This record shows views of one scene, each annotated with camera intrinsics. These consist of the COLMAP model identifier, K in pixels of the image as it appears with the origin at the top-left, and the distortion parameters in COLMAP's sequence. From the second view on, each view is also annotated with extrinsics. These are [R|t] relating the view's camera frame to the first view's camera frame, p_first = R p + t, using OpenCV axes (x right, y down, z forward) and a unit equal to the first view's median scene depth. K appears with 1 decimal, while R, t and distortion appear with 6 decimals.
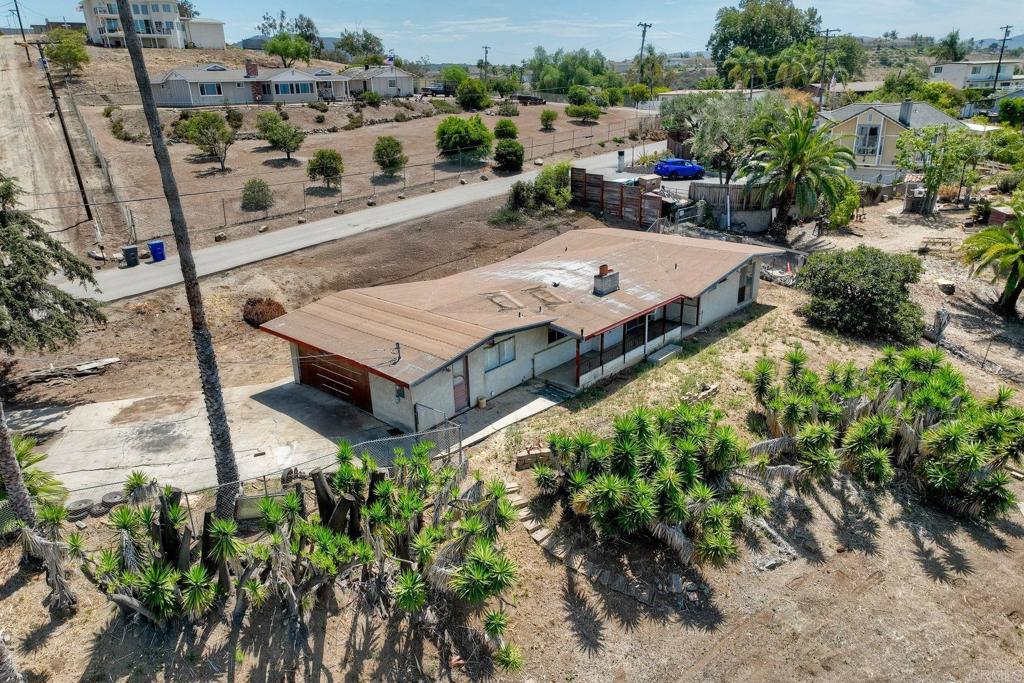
lens RADIAL K [[739.6, 0, 512.0], [0, 739.6, 341.5], [0, 0, 1]] dist [0.003920, 0.011376]
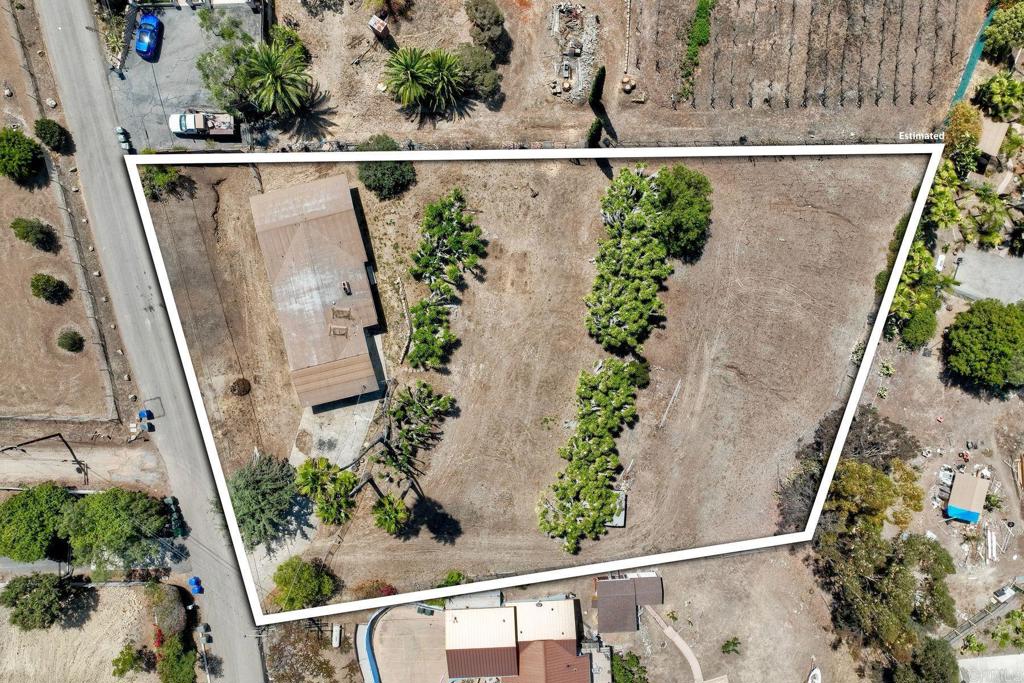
lens RADIAL K [[739.6, 0, 512.0], [0, 739.6, 341.5], [0, 0, 1]] dist [0.003920, 0.011376]
pose [[0.571097, -0.820860, -0.006091, 0.359671], [0.273467, 0.183253, 0.944264, -2.607985], [-0.773992, -0.540932, 0.329133, -0.428153]]
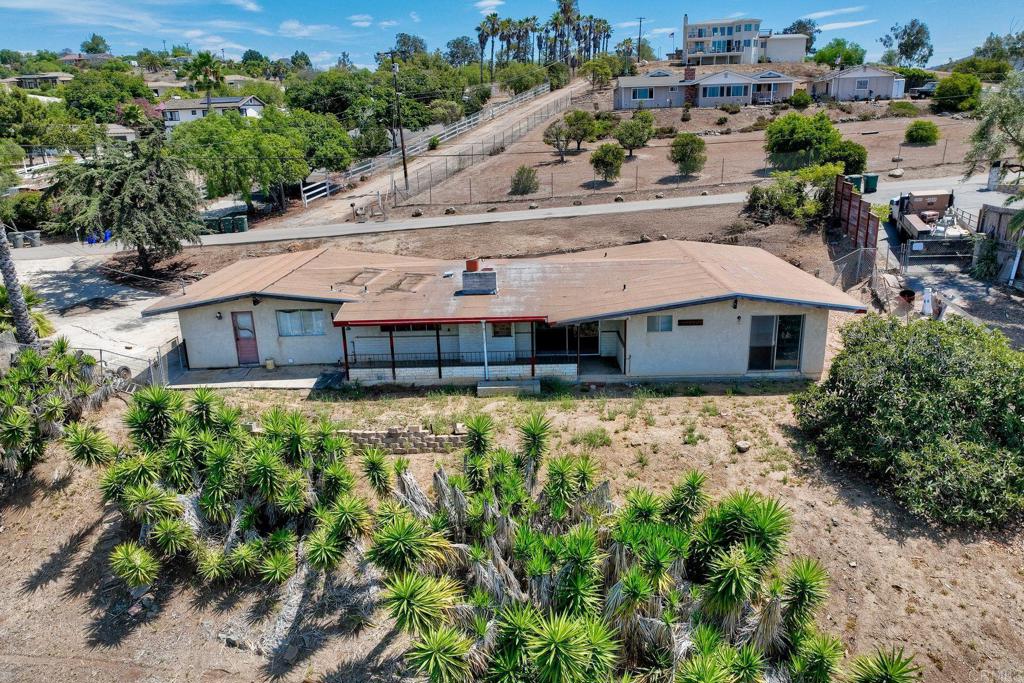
lens RADIAL K [[660.3, 0, 512.0], [0, 660.3, 341.5], [0, 0, 1]] dist [0.006993, 0.005271]
pose [[0.656163, 0.243663, -0.714198, 0.820400], [-0.234351, 0.965436, 0.114071, -0.131261], [0.717307, 0.092524, 0.690587, 0.589153]]
